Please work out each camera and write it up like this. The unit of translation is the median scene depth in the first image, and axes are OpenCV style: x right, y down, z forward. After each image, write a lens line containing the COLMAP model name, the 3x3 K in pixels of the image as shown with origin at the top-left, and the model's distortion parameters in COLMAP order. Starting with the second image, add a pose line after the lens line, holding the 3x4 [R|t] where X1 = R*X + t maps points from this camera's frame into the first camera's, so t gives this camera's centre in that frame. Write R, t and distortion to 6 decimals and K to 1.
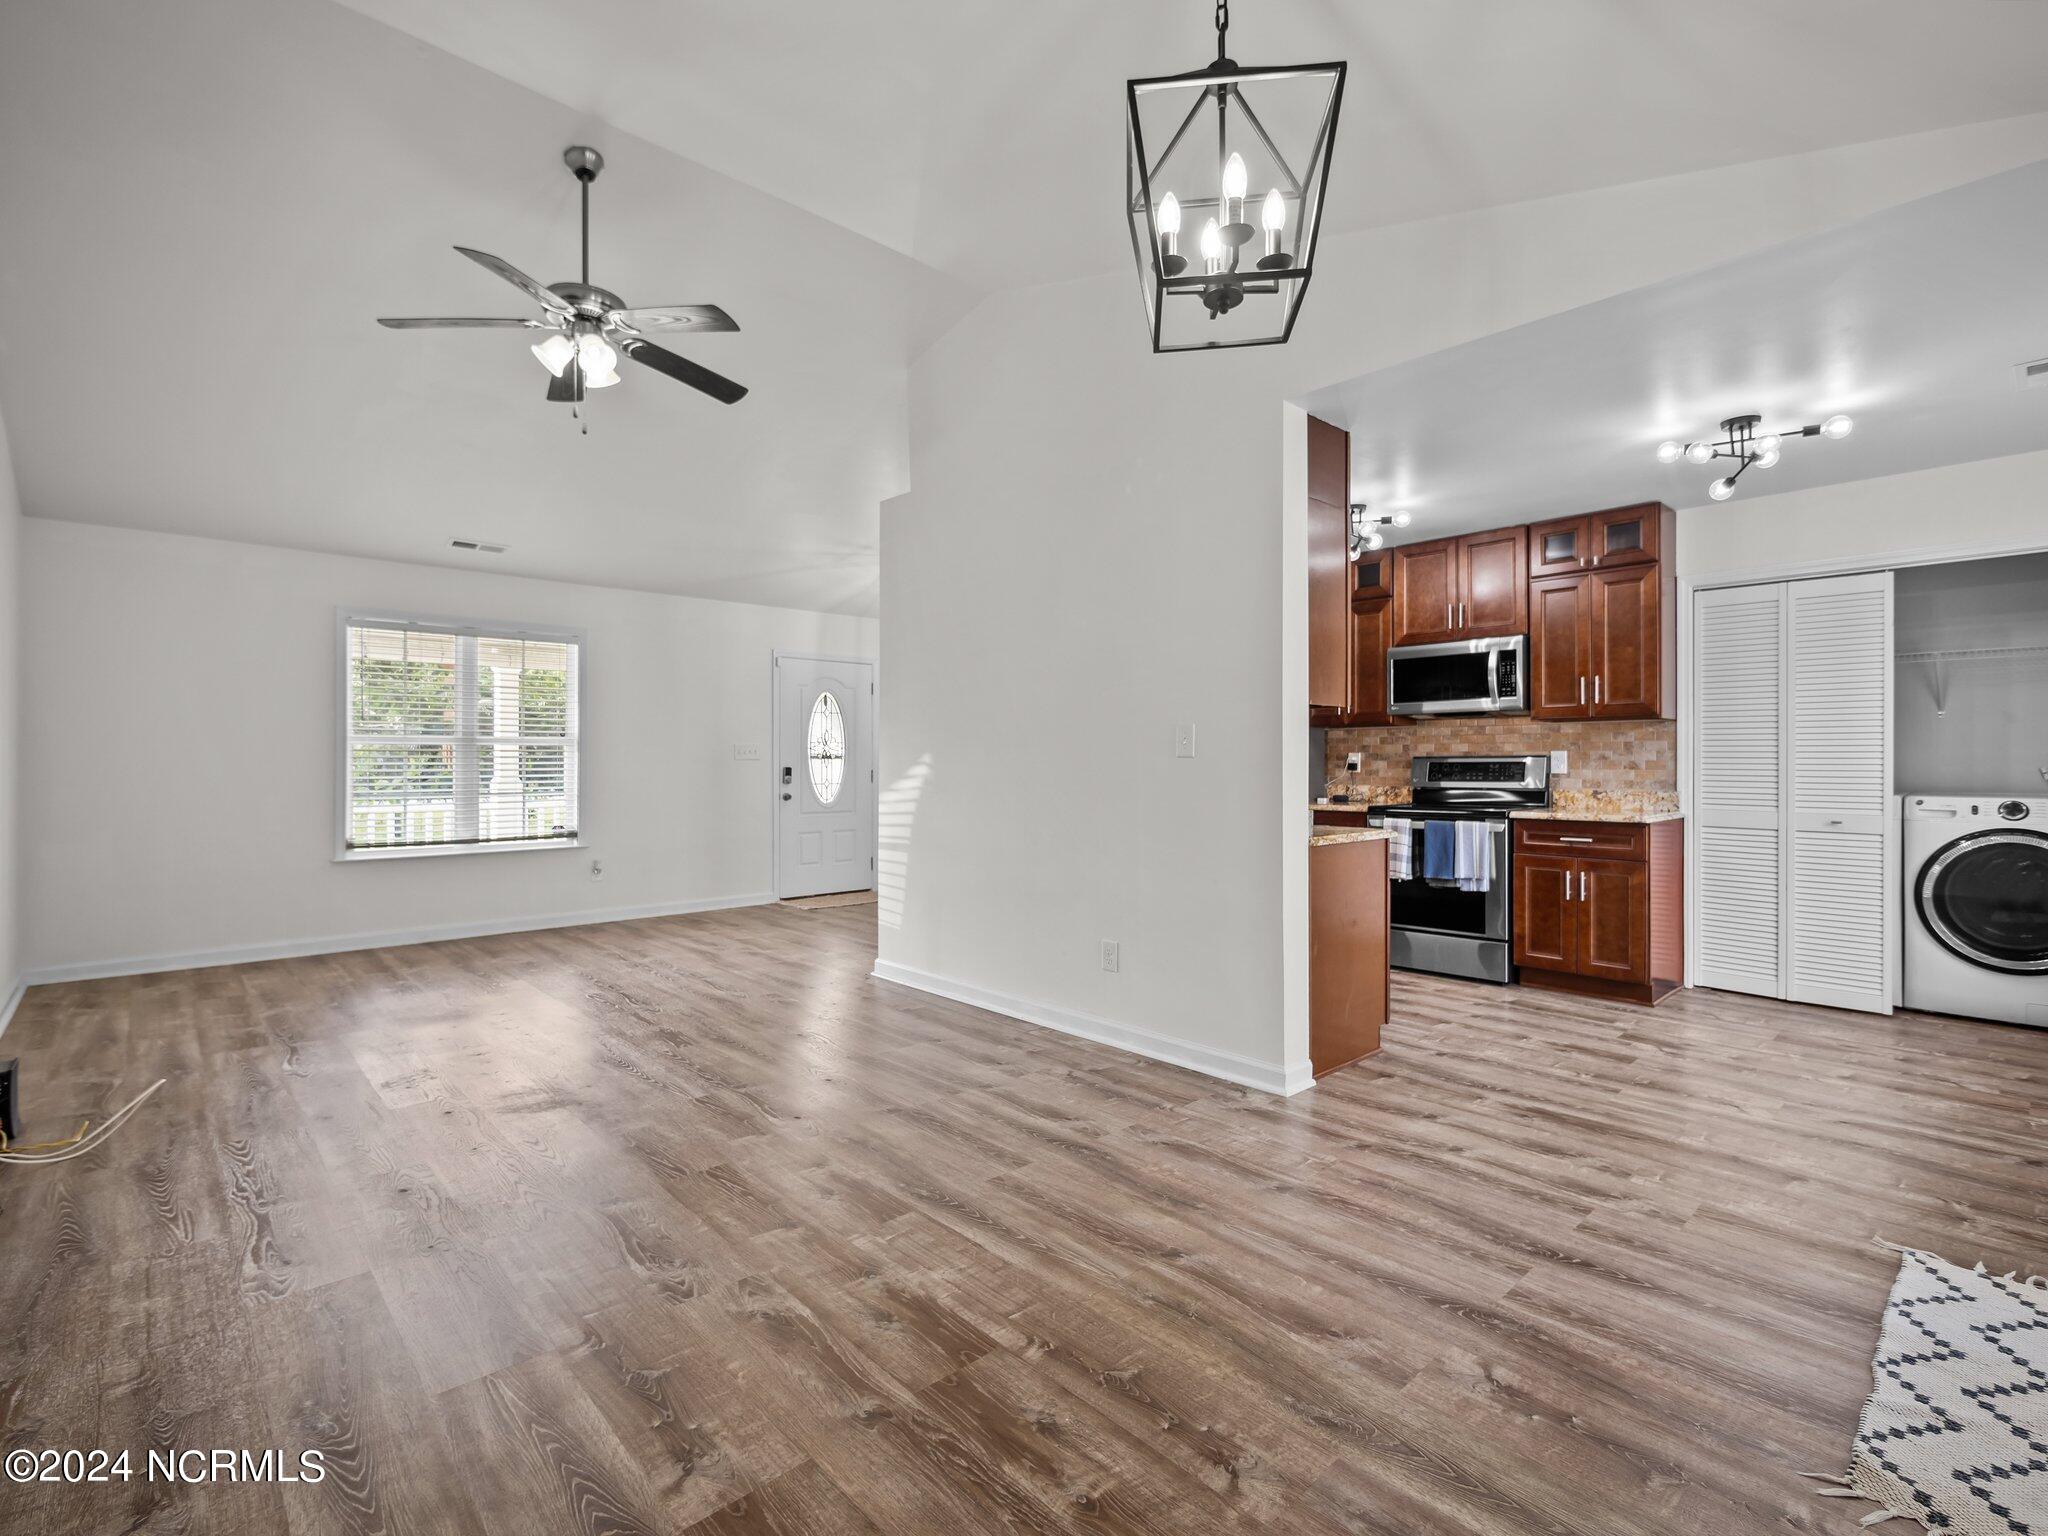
lens RADIAL K [[952.9, 0, 1024.0], [0, 952.9, 768.0], [0, 0, 1]] dist [0.039730, 0.000059]
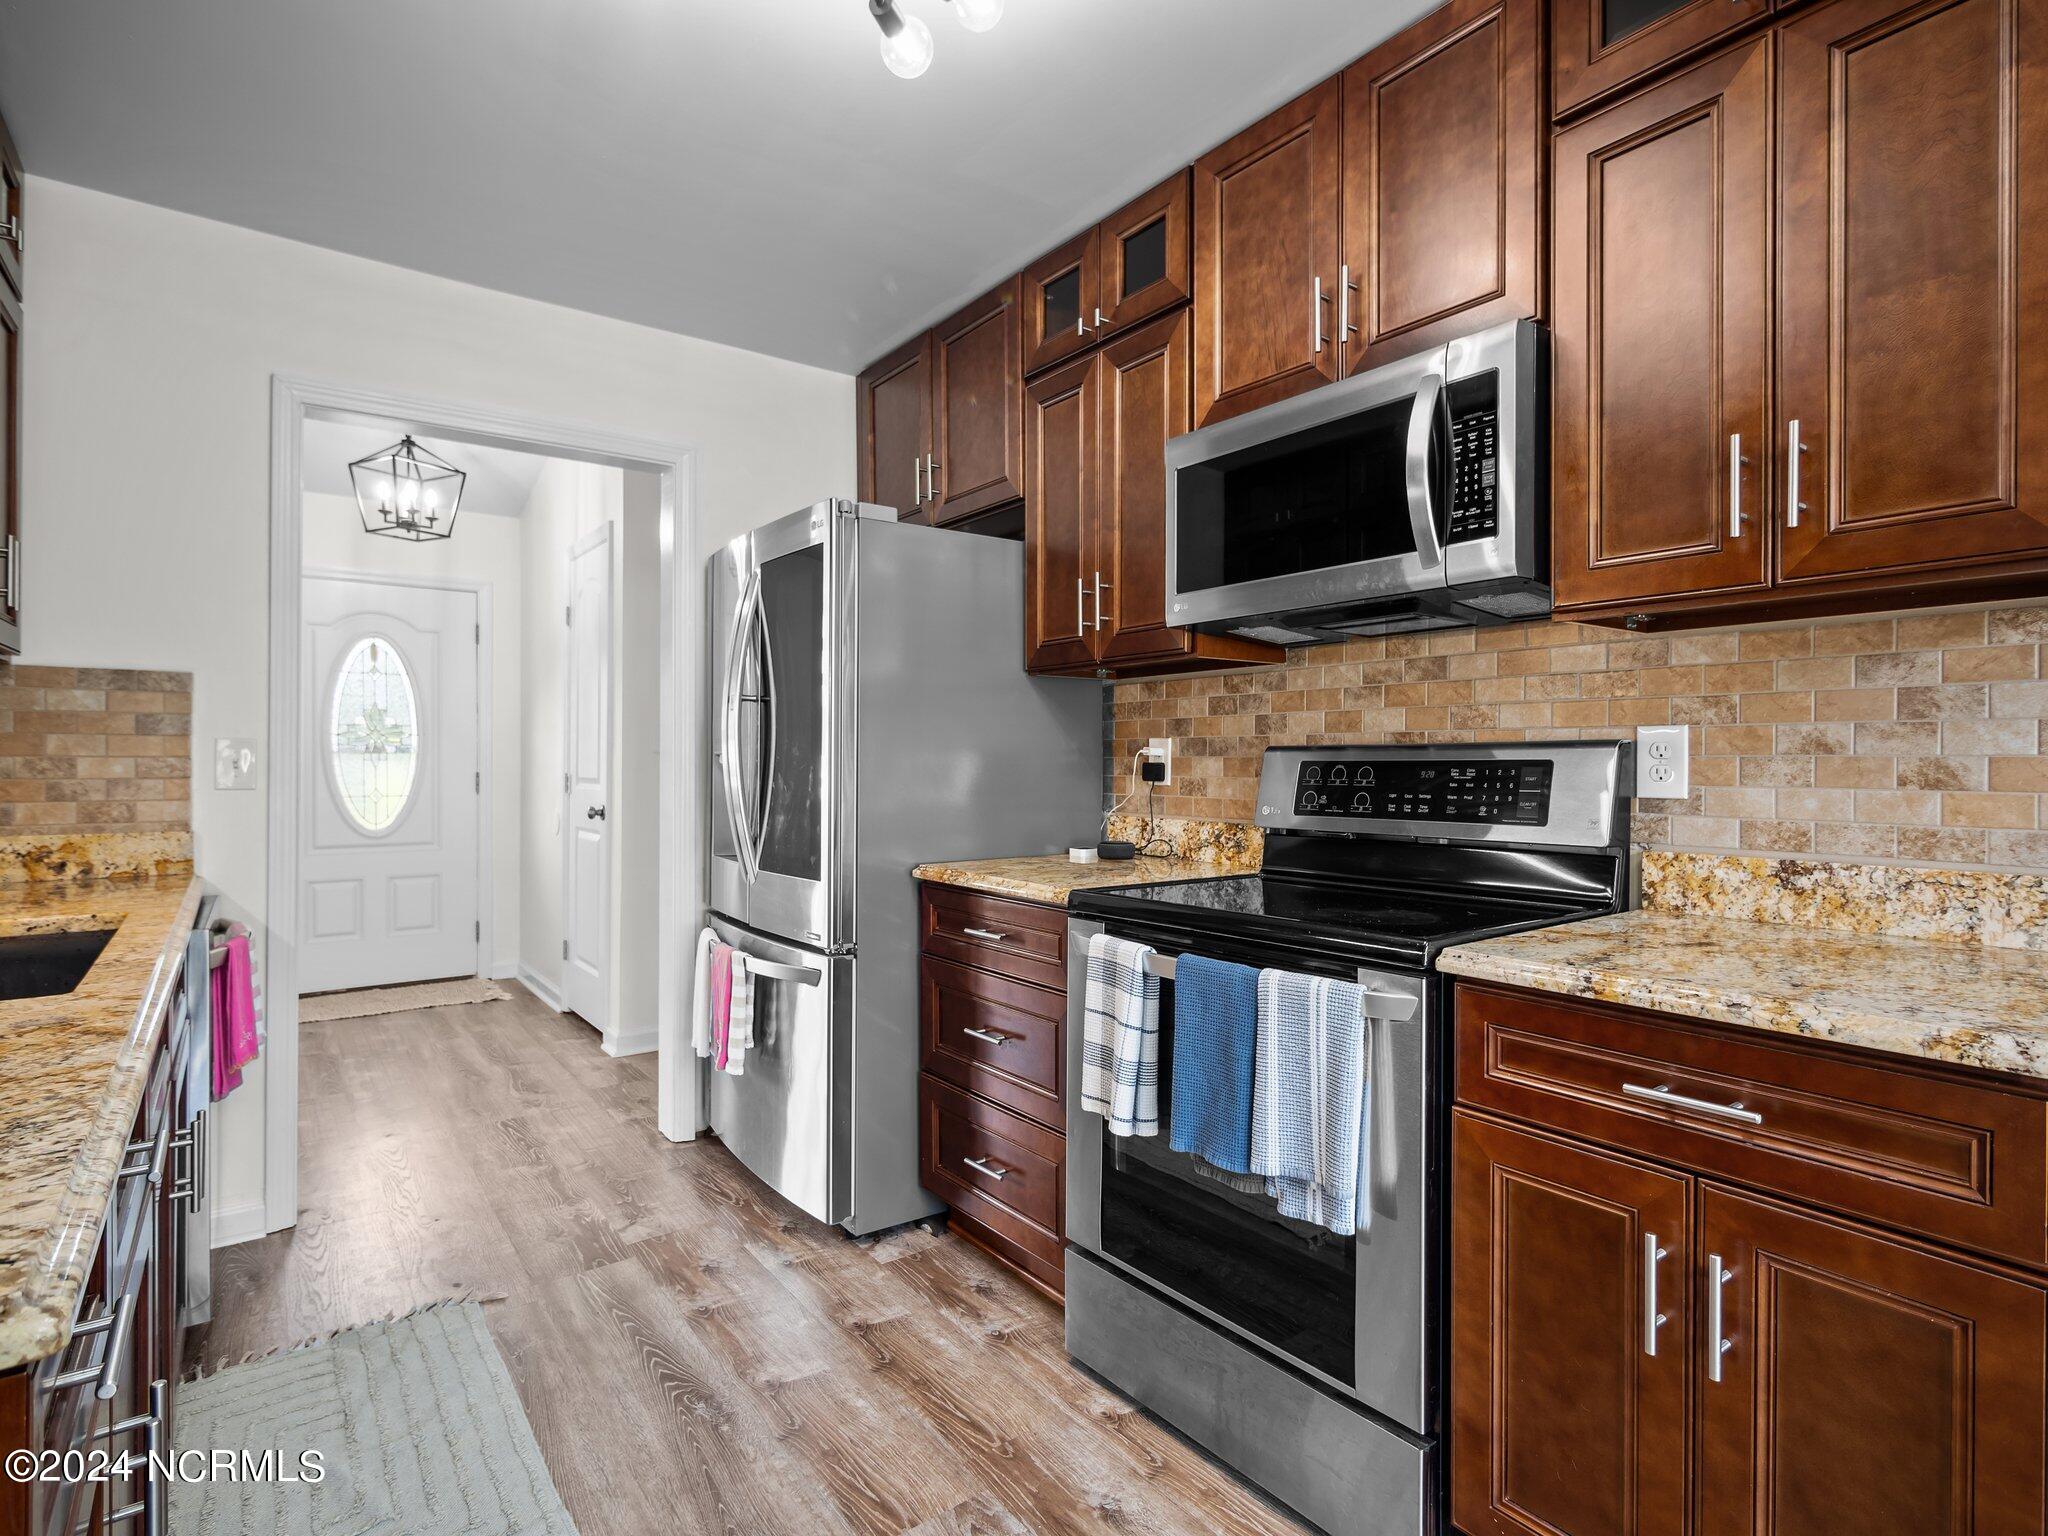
lens RADIAL K [[1042.0, 0, 984.6], [0, 1042.0, 775.9], [0, 0, 1]] dist [0.011038, -0.000493]
pose [[0.991754, 0.000289, -0.128159, 0.391598], [0.001255, 0.999928, 0.011968, -0.005990], [0.128153, -0.012030, 0.991681, 0.655489]]
